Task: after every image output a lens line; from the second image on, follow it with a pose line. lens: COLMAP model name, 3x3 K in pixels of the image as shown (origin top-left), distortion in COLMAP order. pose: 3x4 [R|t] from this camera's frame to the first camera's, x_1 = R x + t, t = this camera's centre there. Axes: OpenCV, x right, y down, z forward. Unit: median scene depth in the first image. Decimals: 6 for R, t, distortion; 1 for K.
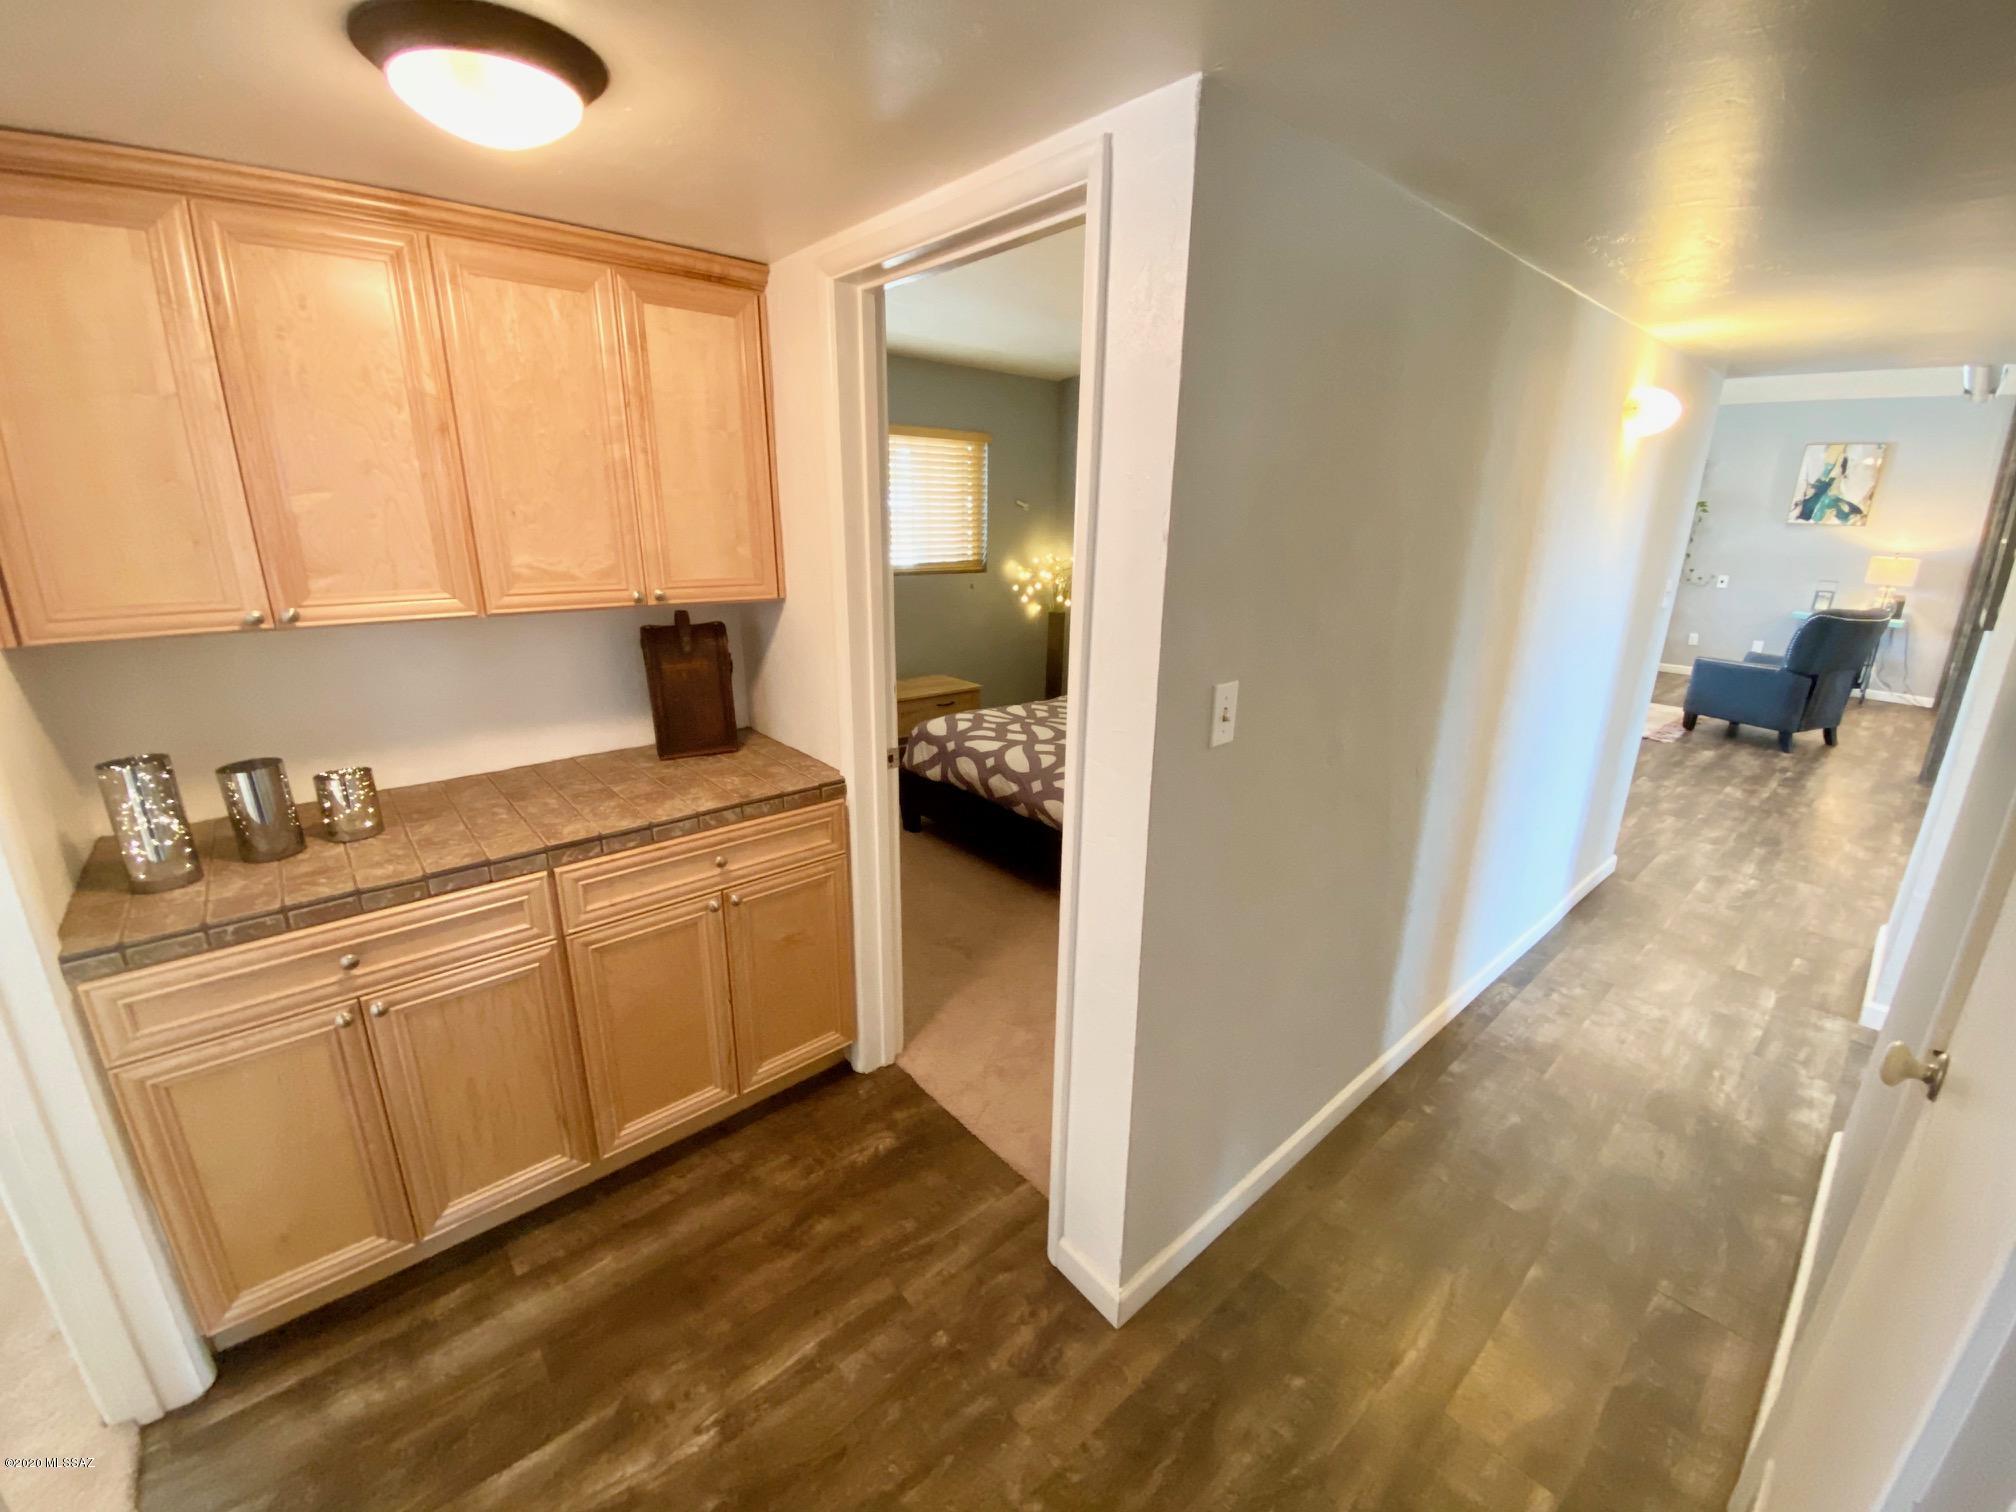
lens RADIAL K [[819.8, 0, 1011.6], [0, 819.8, 756.1], [0, 0, 1]] dist [0.013955, -0.017998]
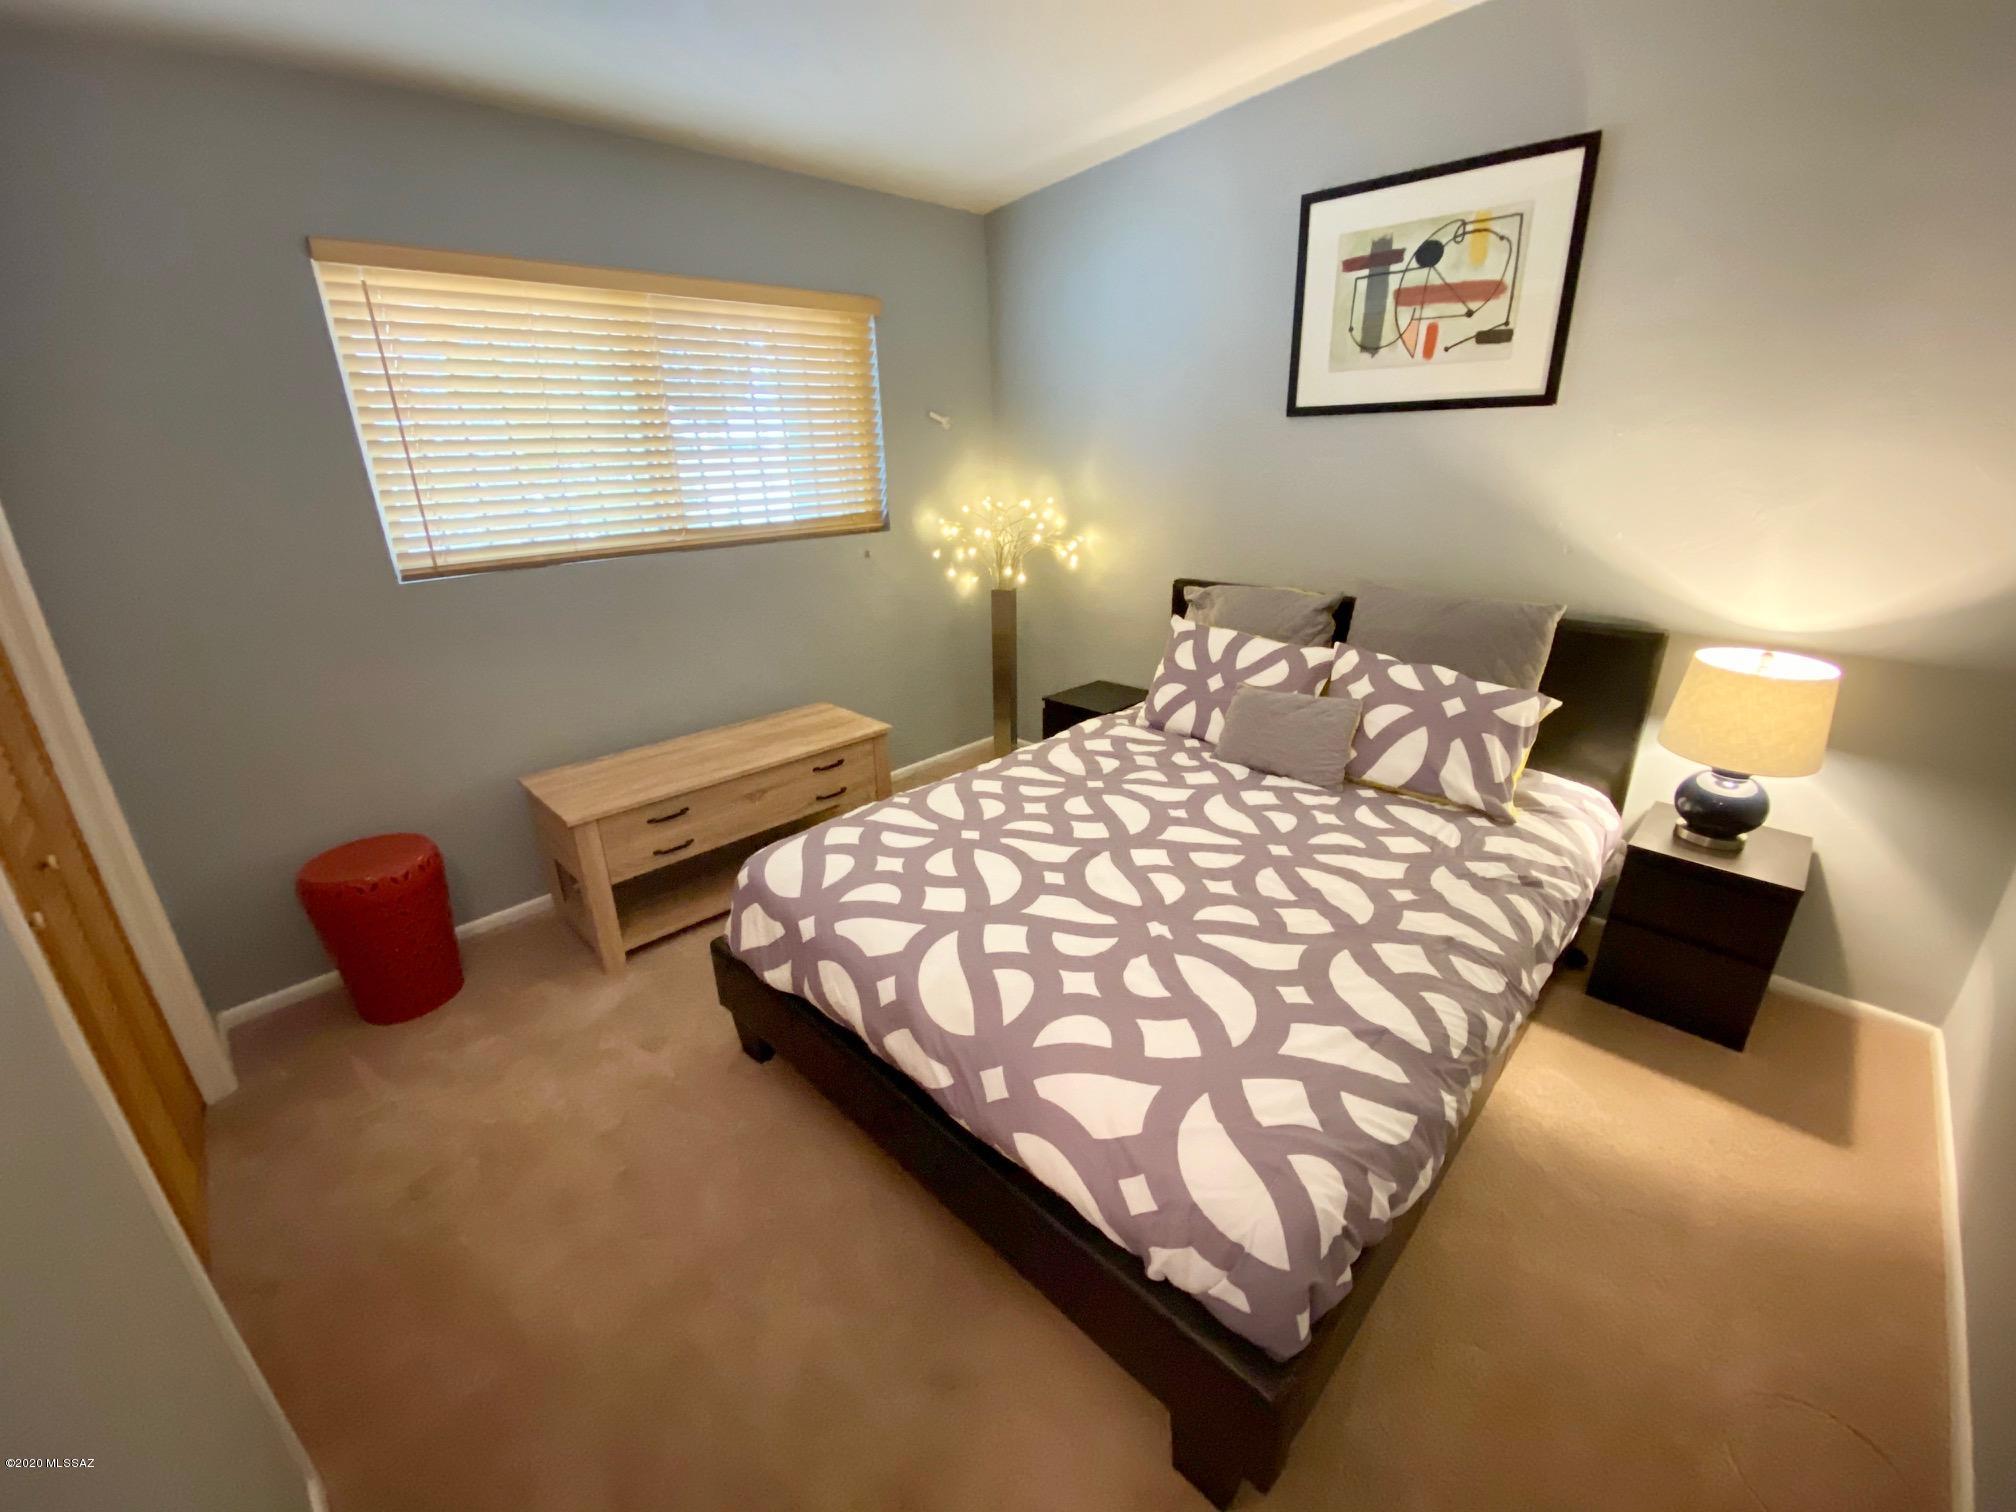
lens RADIAL K [[819.8, 0, 1012.8], [0, 819.8, 746.6], [0, 0, 1]] dist [0.013955, -0.017998]
pose [[0.996137, -0.060775, 0.063387, 0.019284], [0.056283, 0.995930, 0.070393, -0.133733], [-0.067407, -0.066553, 0.995503, 0.485179]]
